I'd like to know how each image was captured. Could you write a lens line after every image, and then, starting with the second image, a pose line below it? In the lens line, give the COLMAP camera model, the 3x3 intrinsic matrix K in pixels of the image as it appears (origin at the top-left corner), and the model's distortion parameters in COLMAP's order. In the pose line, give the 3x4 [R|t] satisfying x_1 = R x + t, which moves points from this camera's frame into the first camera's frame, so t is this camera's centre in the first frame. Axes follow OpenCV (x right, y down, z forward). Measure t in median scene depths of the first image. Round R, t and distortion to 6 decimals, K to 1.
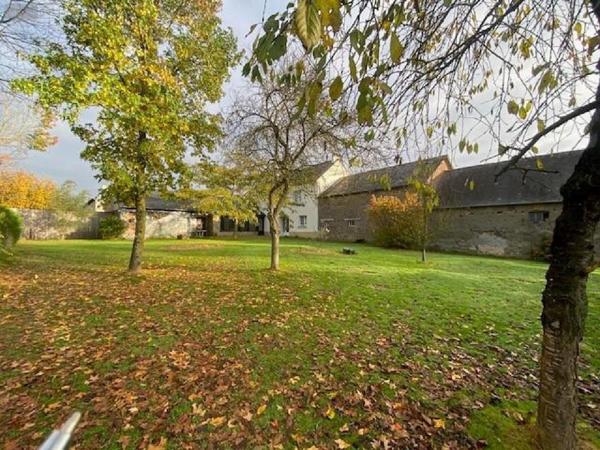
lens RADIAL K [[247.6, 0, 299.1], [0, 247.6, 226.1], [0, 0, 1]] dist [0.010574, -0.004167]
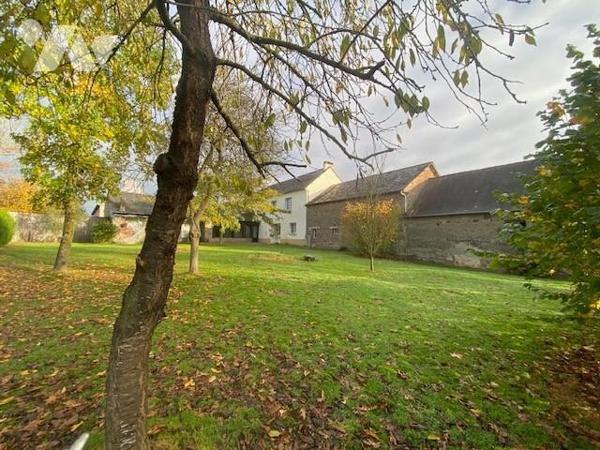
lens RADIAL K [[247.6, 0, 300.3], [0, 247.6, 222.9], [0, 0, 1]] dist [0.010574, -0.004167]
pose [[0.996692, 0.011963, -0.080390, 0.173206], [-0.015902, 0.998695, -0.048533, 0.007055], [0.079705, 0.049650, 0.995581, 0.012489]]
